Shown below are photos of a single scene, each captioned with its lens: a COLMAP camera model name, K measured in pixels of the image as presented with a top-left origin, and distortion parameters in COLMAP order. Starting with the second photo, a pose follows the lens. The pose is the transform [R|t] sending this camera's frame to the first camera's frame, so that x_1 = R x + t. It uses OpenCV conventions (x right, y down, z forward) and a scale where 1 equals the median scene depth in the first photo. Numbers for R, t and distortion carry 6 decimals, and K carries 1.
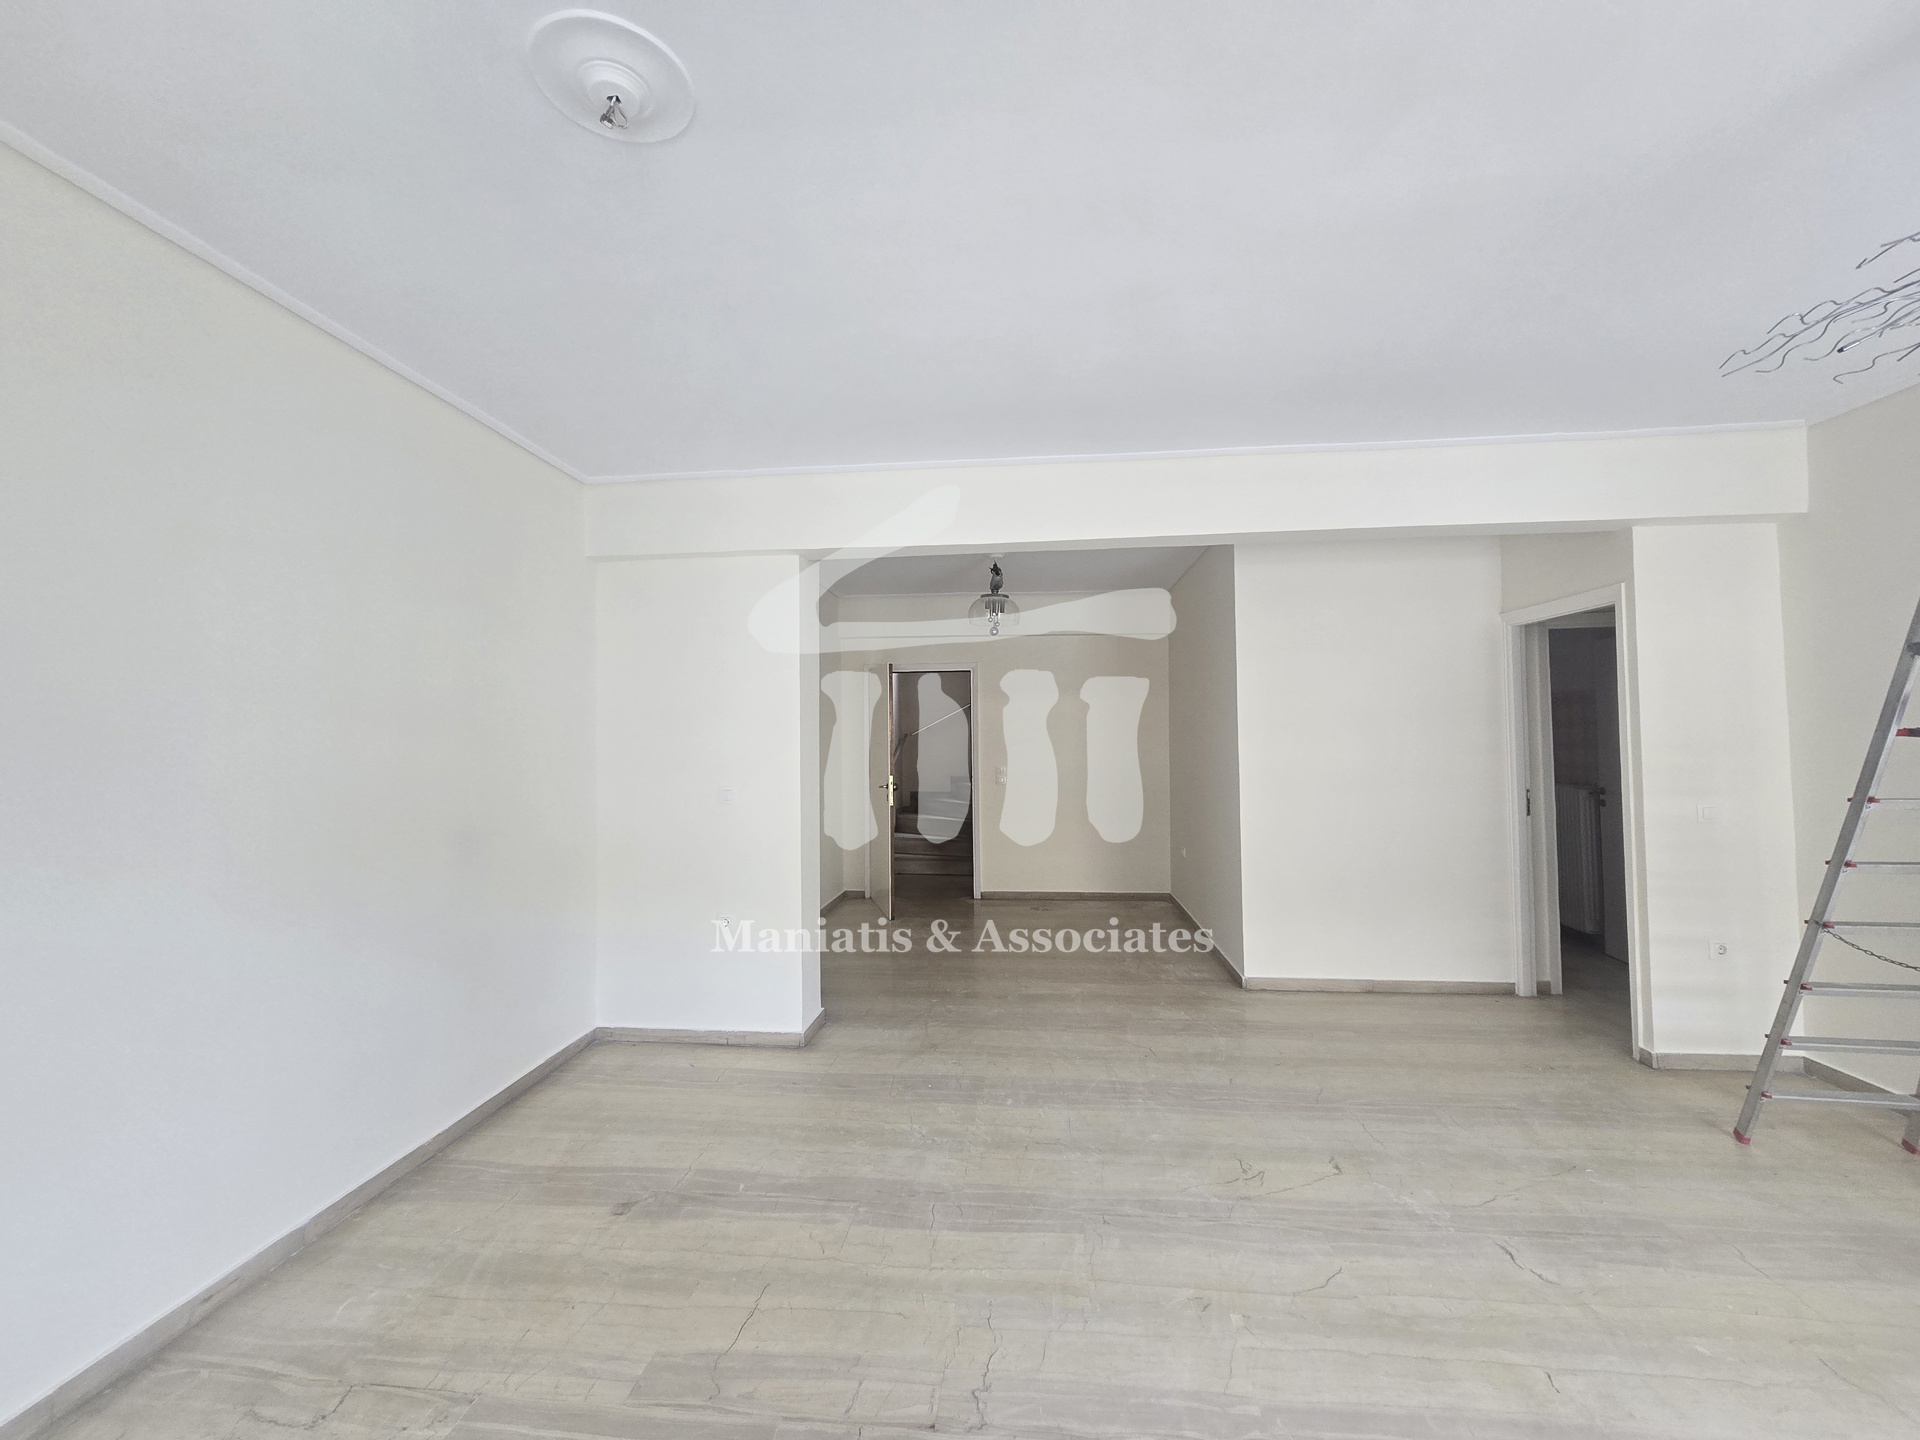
lens RADIAL K [[785.5, 0, 960.9], [0, 785.5, 707.4], [0, 0, 1]] dist [-0.001655, -0.000613]
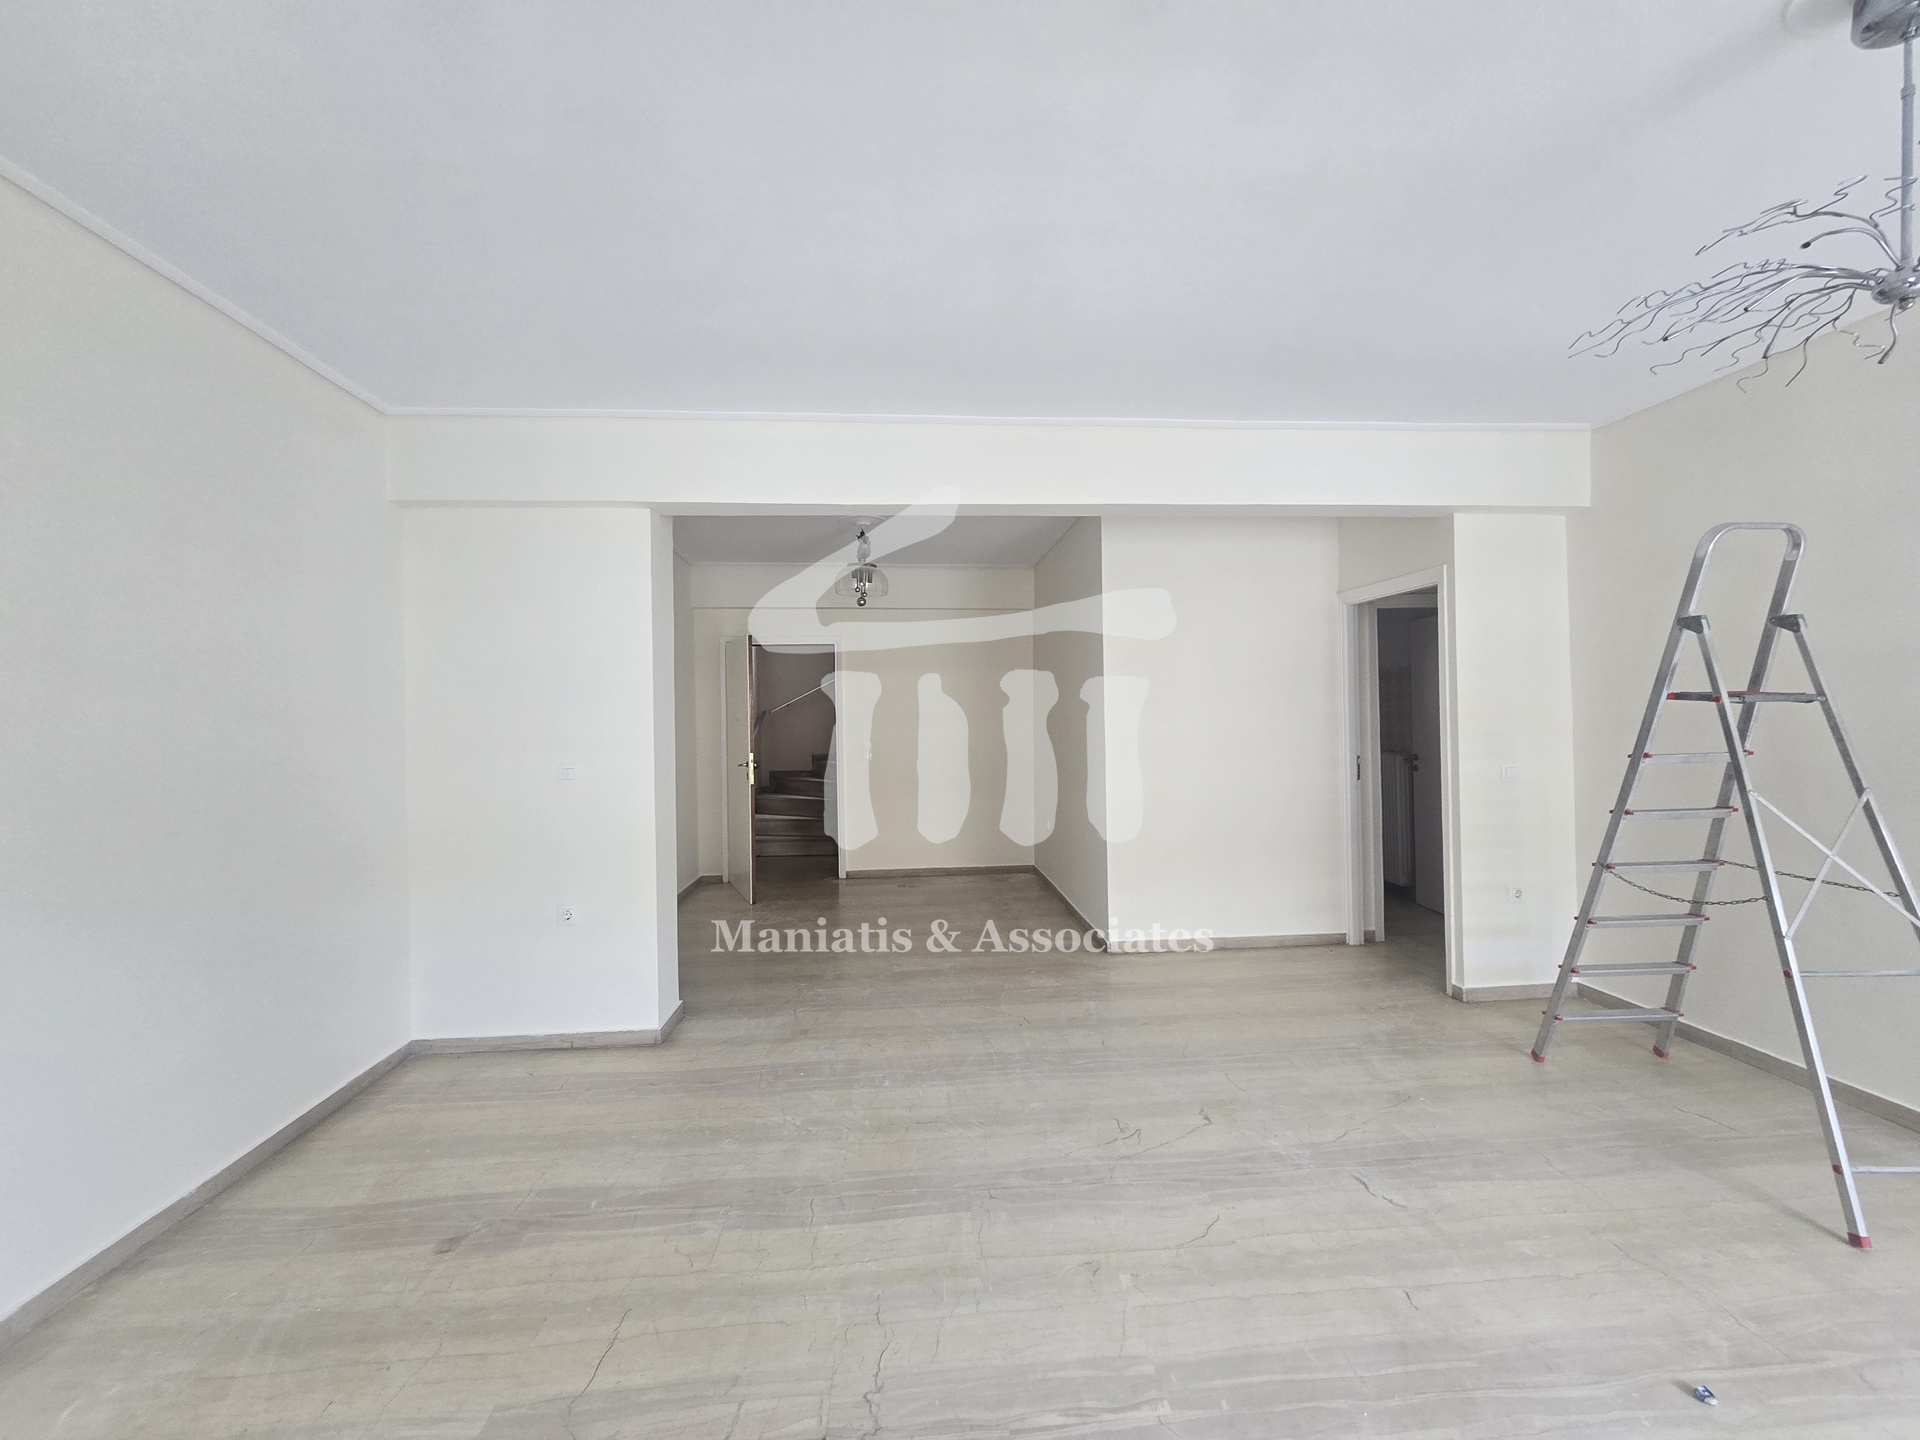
lens RADIAL K [[785.4, 0, 961.0], [0, 785.4, 709.7], [0, 0, 1]] dist [-0.000556, -0.001412]
pose [[0.983606, -0.003984, 0.180289, -0.024720], [-0.000969, 0.999625, 0.027376, 0.018990], [-0.180331, -0.027102, 0.983233, 0.053300]]
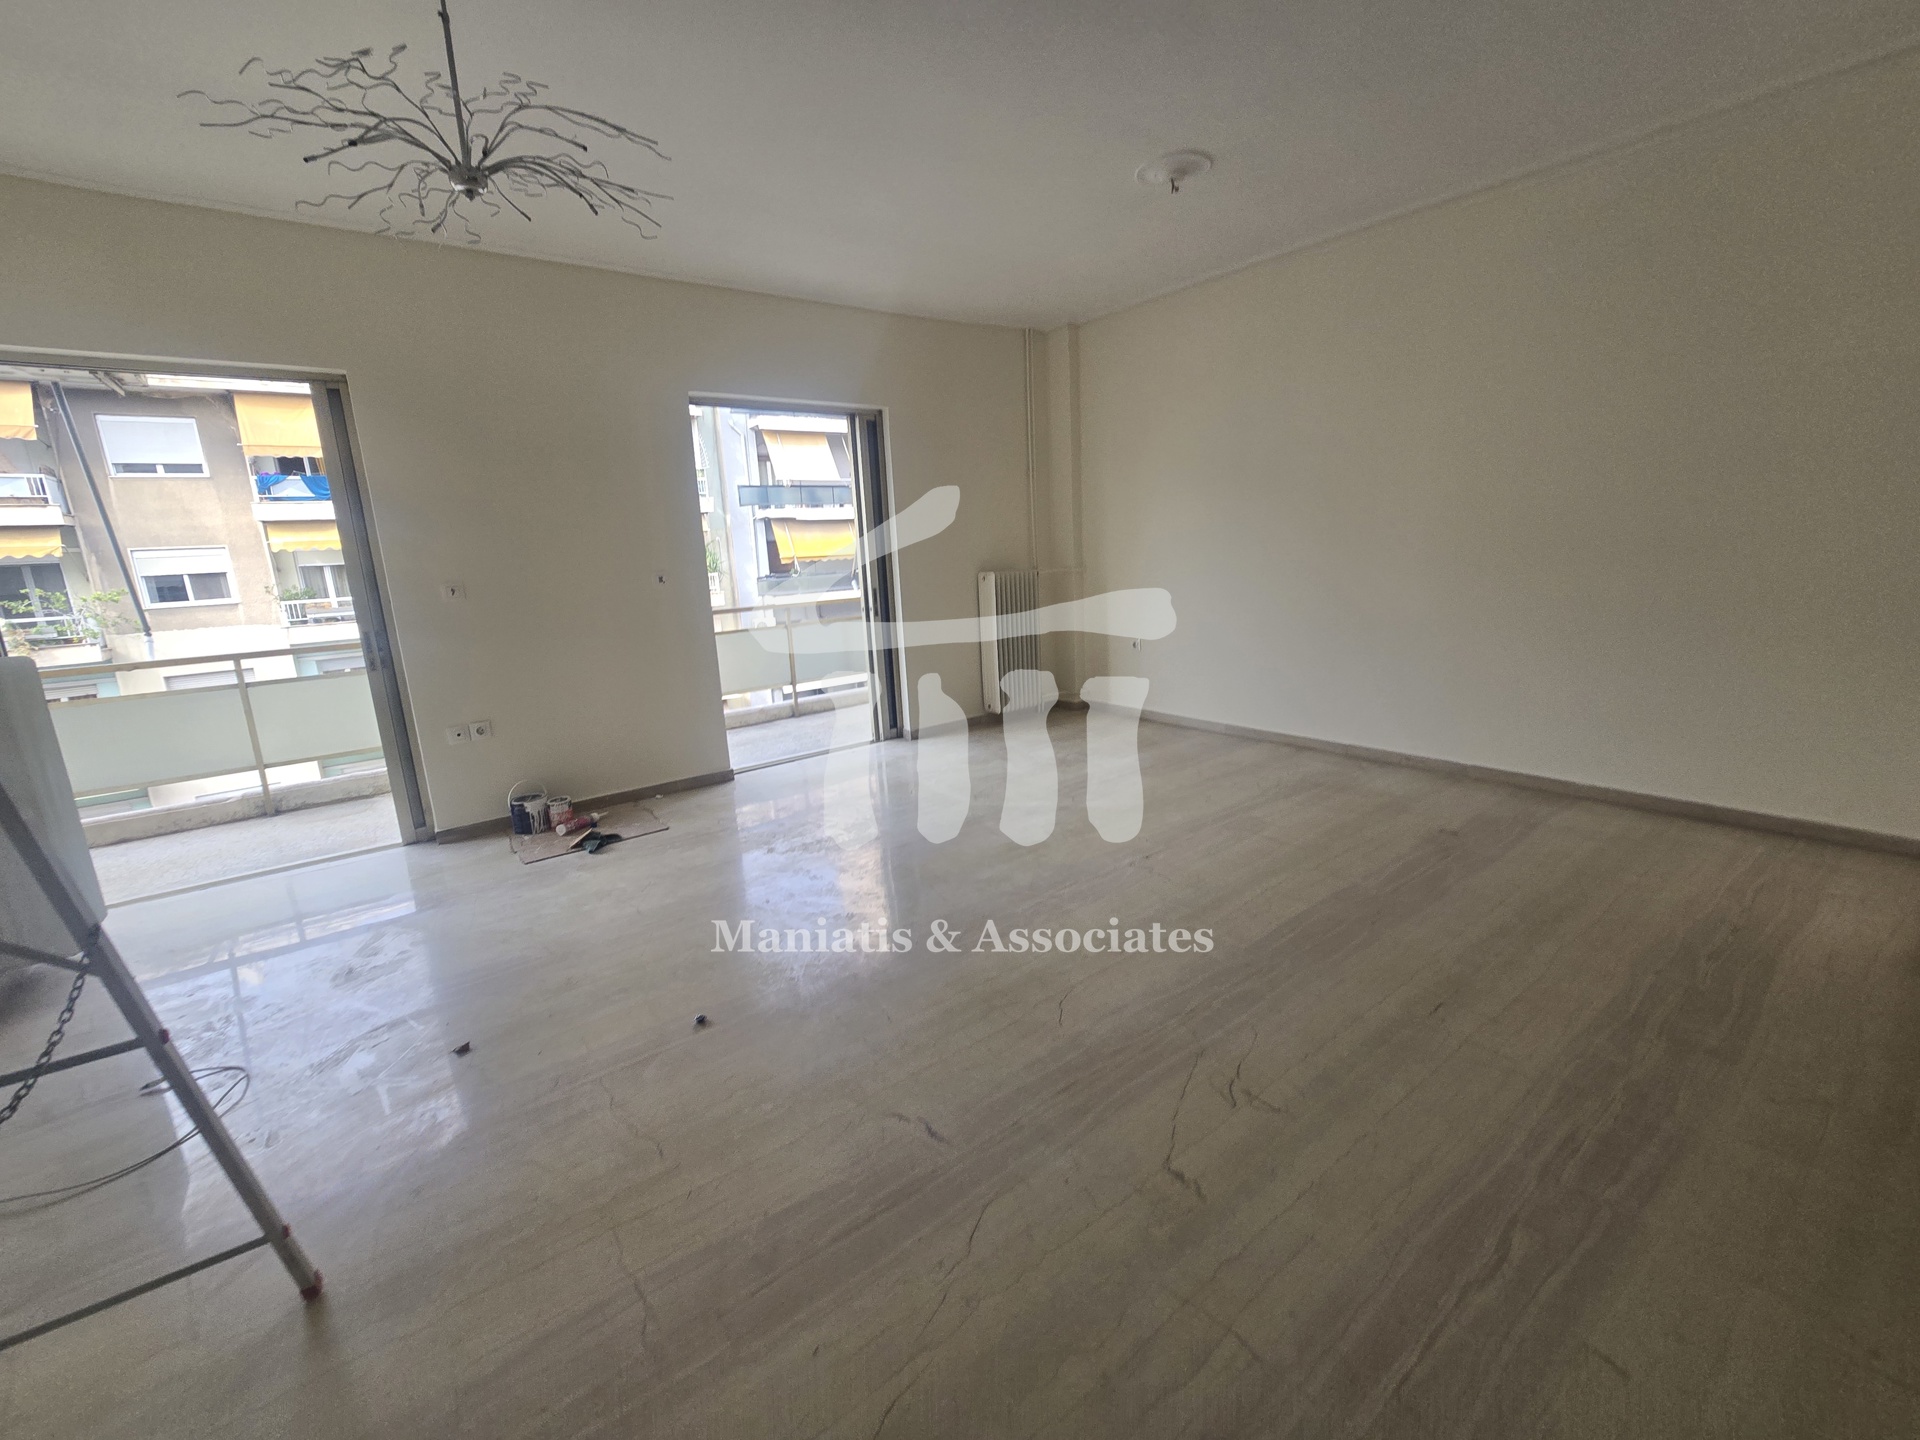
lens RADIAL K [[785.5, 0, 960.9], [0, 785.5, 707.4], [0, 0, 1]] dist [-0.001655, -0.000613]
pose [[-0.733287, 0.187783, -0.653474, 0.918942], [0.087914, 0.979223, 0.182739, 0.109693], [0.674212, 0.076551, -0.734560, 1.292064]]
